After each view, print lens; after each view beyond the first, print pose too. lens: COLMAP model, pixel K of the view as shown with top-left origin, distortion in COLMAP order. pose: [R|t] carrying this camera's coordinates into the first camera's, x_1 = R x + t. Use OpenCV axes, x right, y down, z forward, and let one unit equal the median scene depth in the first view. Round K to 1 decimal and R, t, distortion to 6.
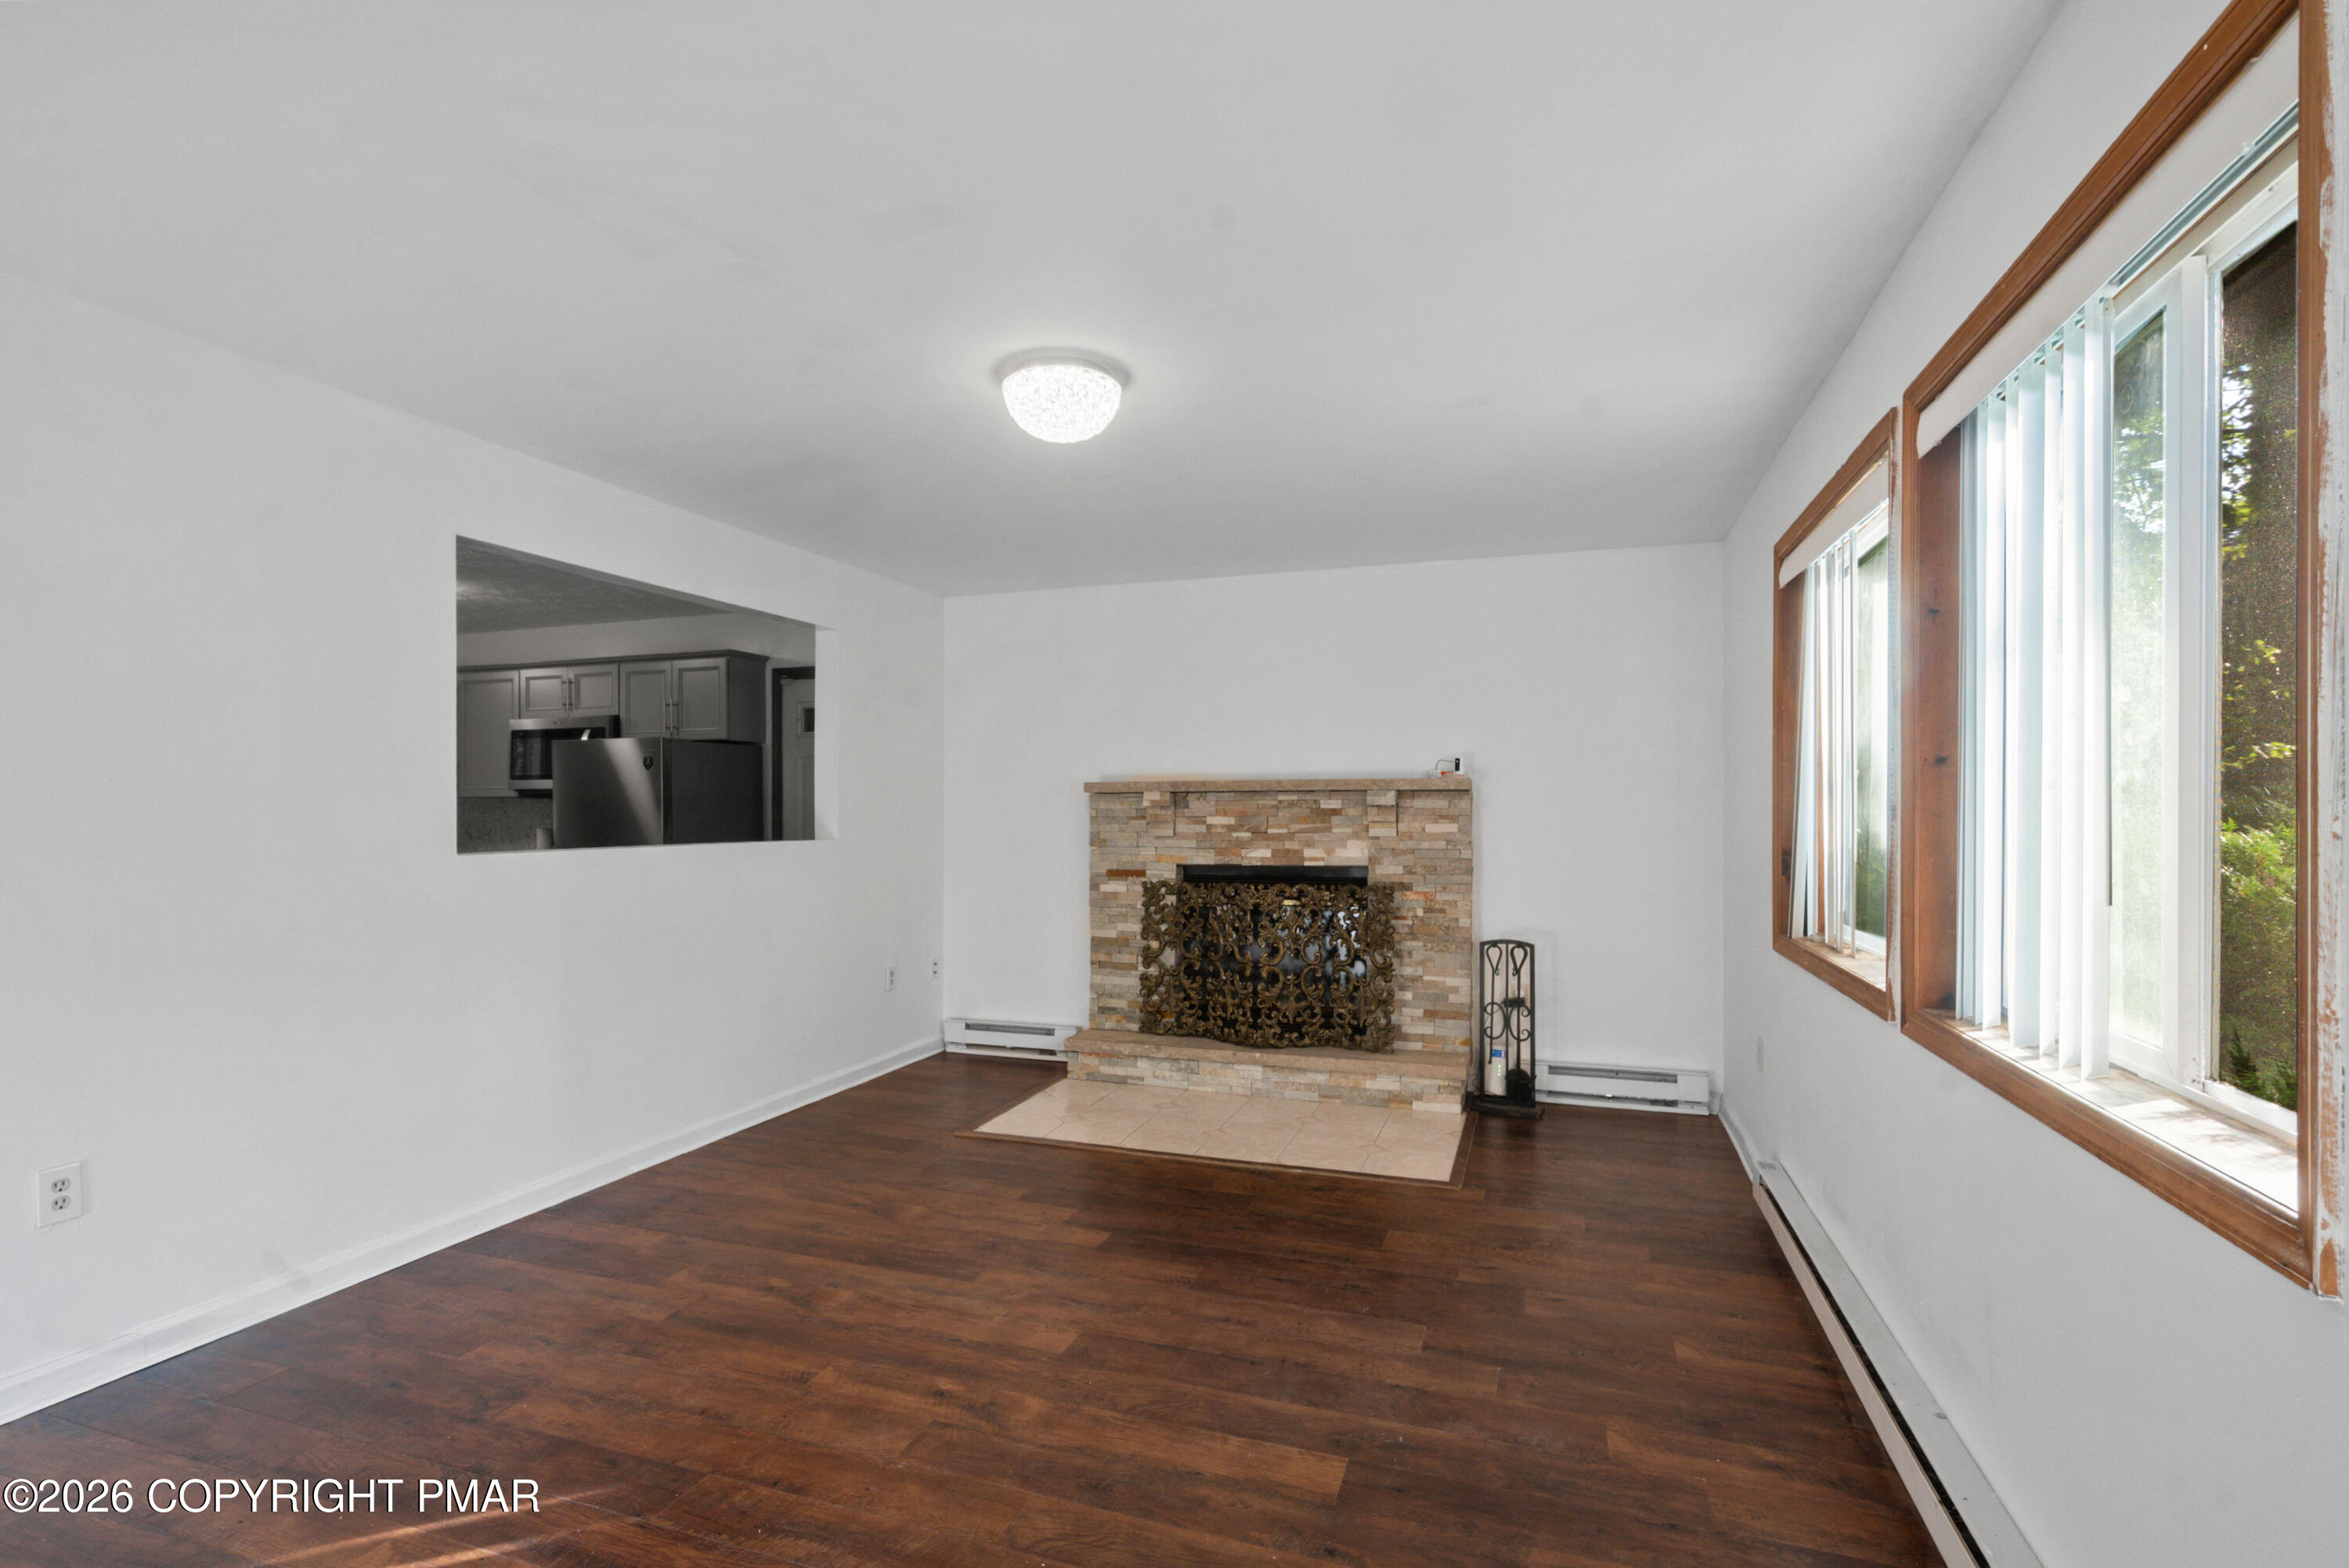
lens RADIAL K [[1101.2, 0, 1153.9], [0, 1101.2, 807.2], [0, 0, 1]] dist [-0.003714, 0.000724]
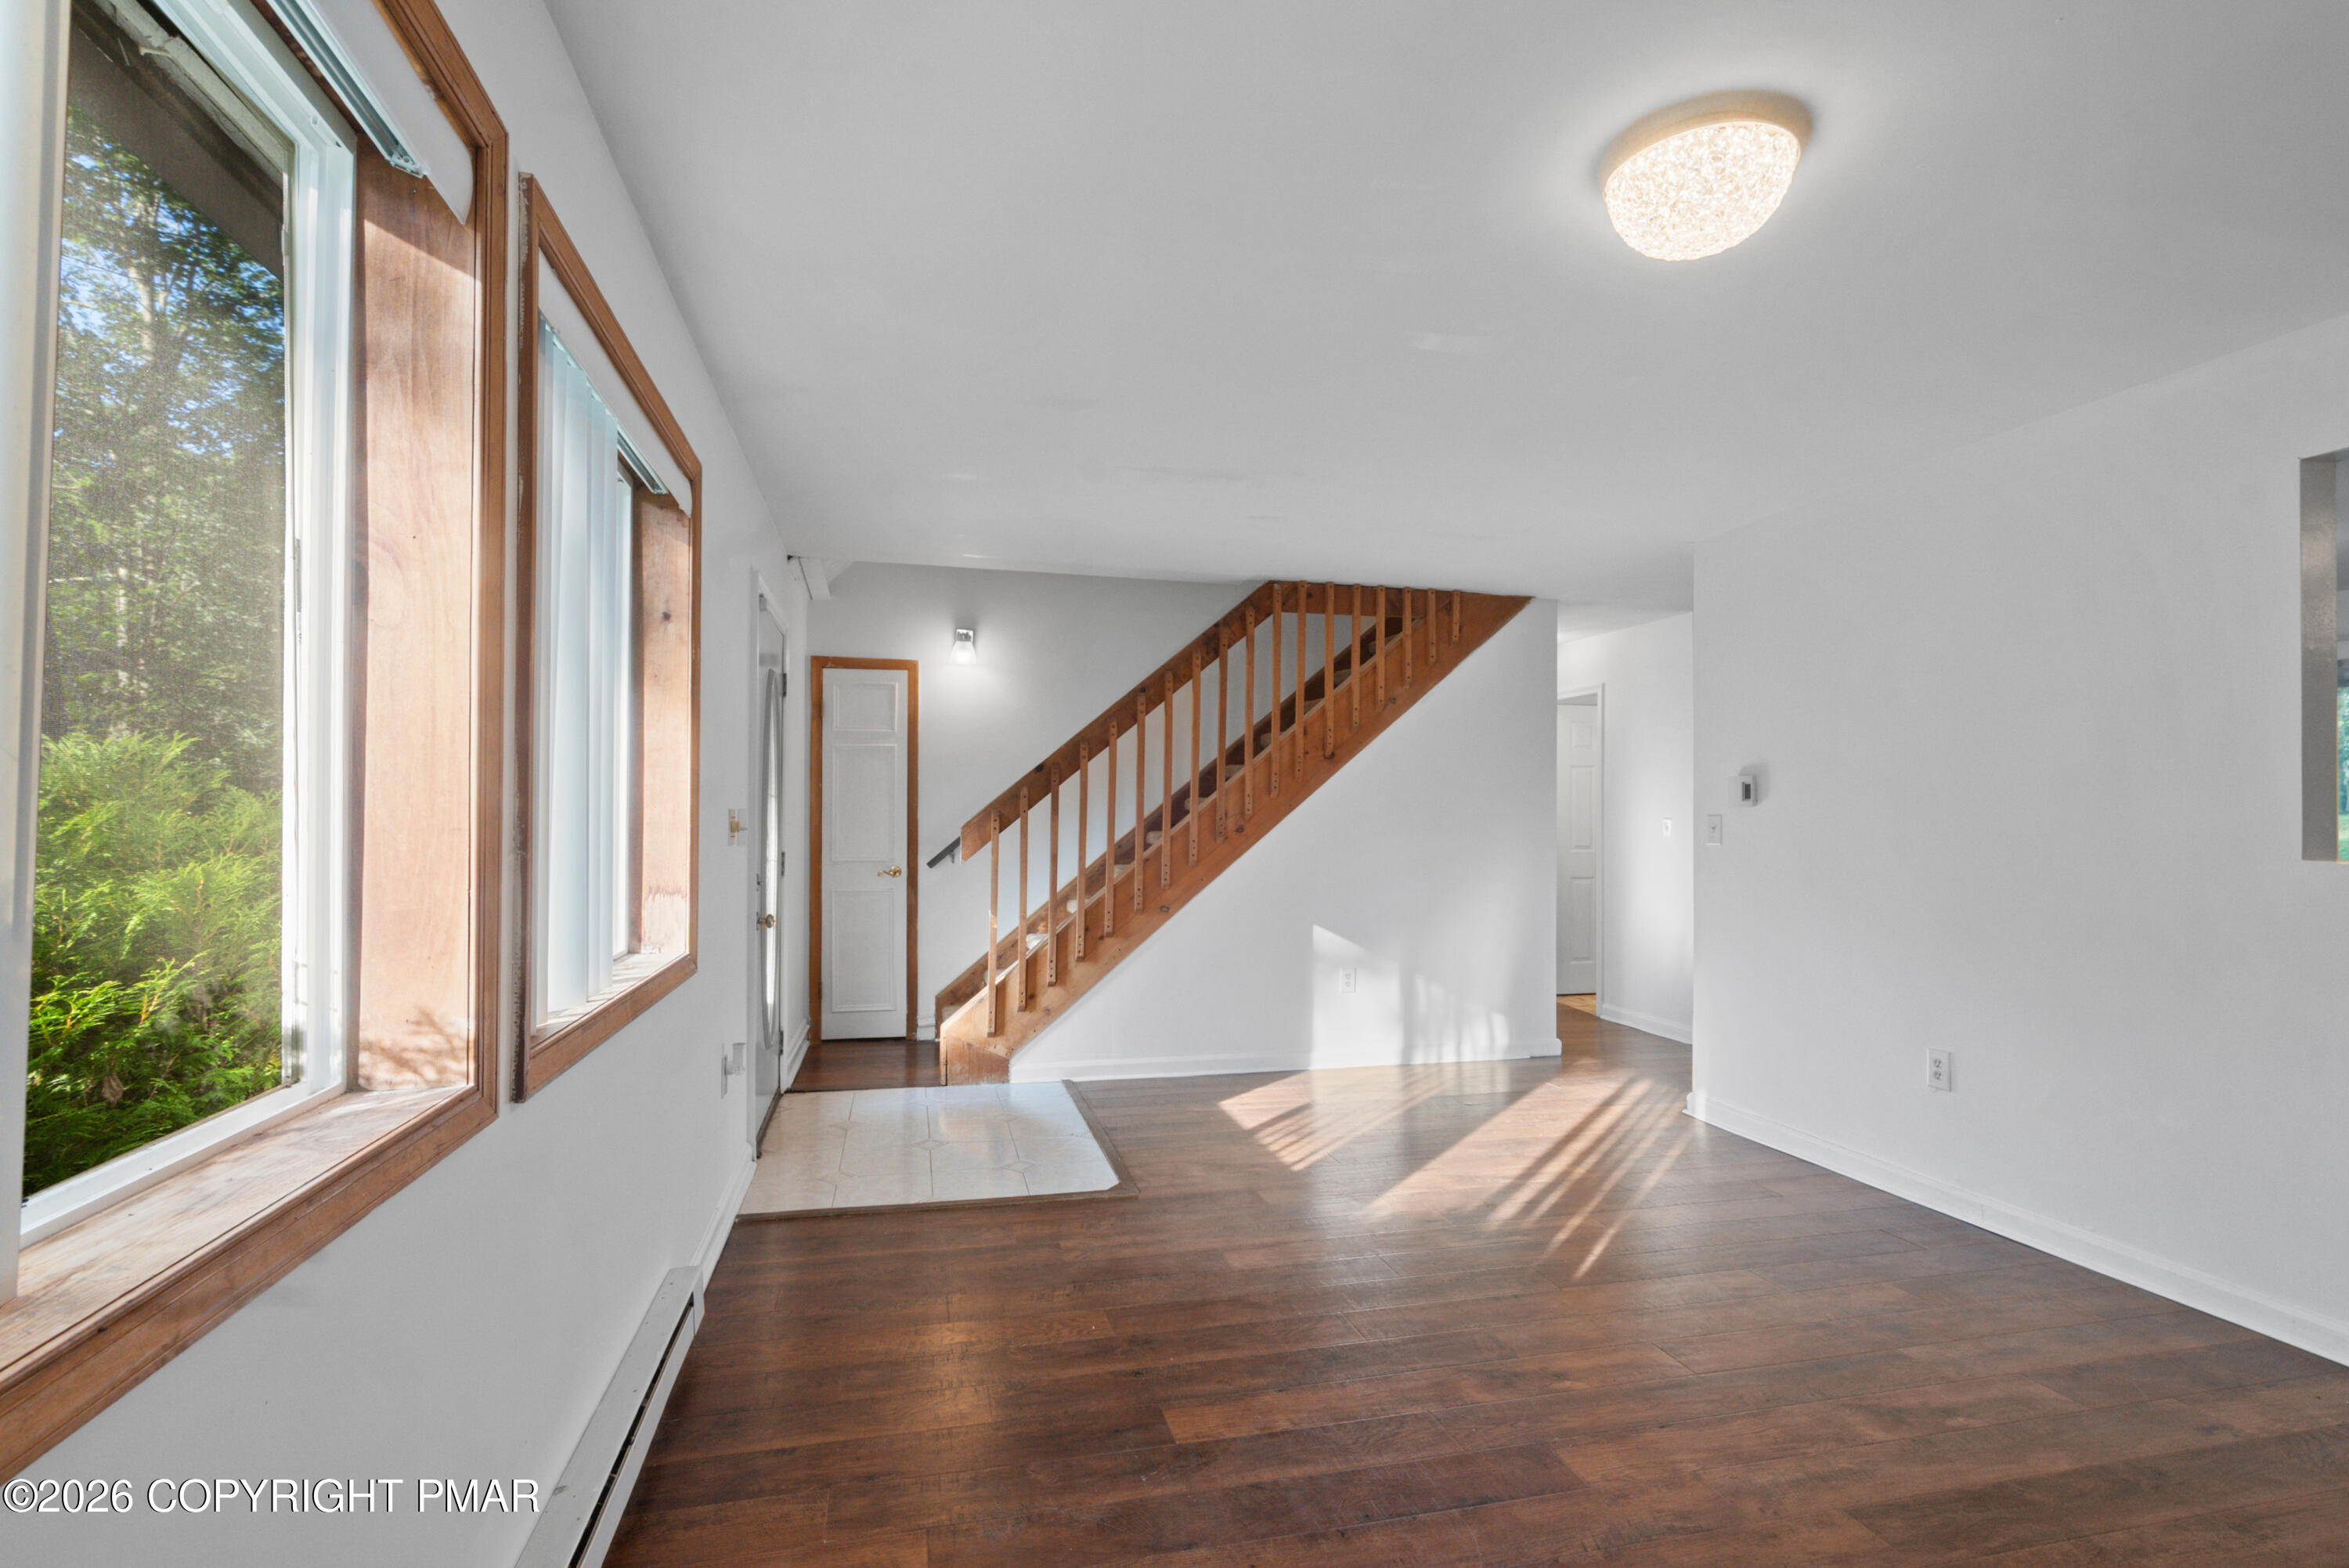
lens RADIAL K [[1084.4, 0, 1162.3], [0, 1084.4, 809.8], [0, 0, 1]] dist [-0.016939, 0.008301]
pose [[-0.838490, -0.008862, -0.544844, 0.314969], [-0.002793, 0.999925, -0.011966, 0.013086], [0.544909, -0.008511, -0.838452, 0.788306]]
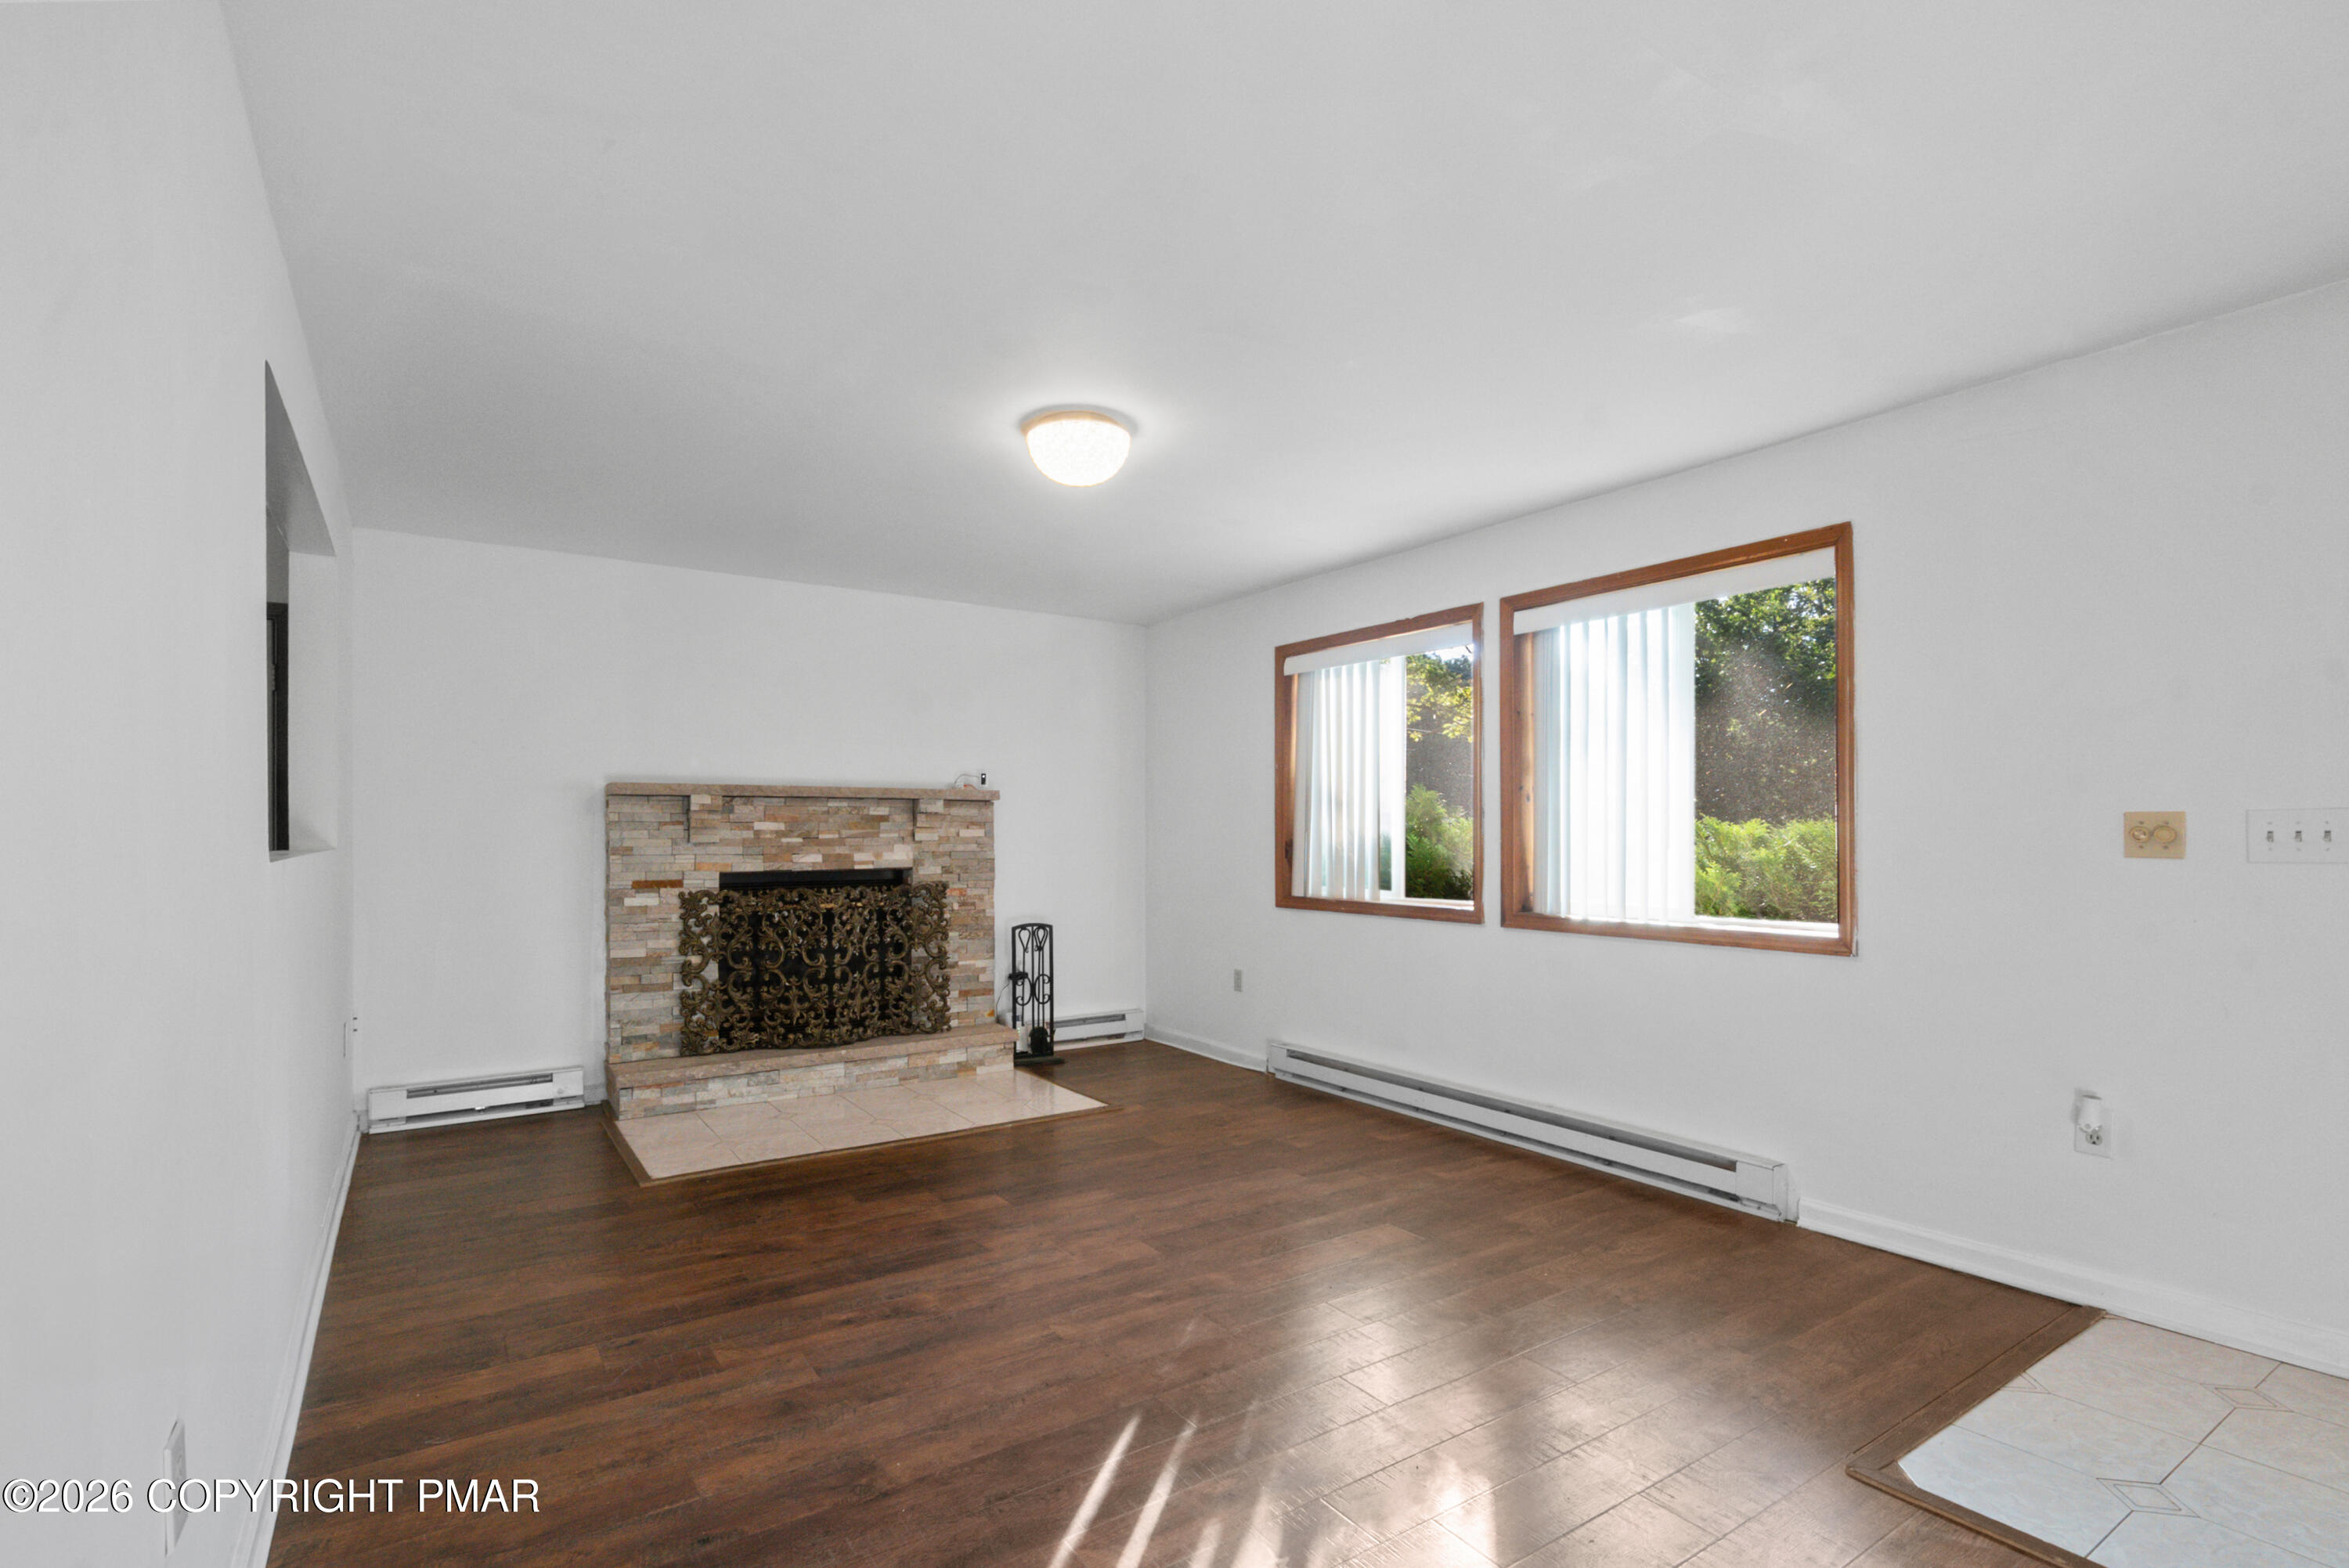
lens RADIAL K [[1099.8, 0, 1161.0], [0, 1099.8, 822.8], [0, 0, 1]] dist [-0.008870, 0.005433]
pose [[0.595676, 0.008534, 0.803180, -0.549013], [-0.003904, 0.999963, -0.007729, 0.016251], [-0.803216, 0.001468, 0.595687, 0.143577]]
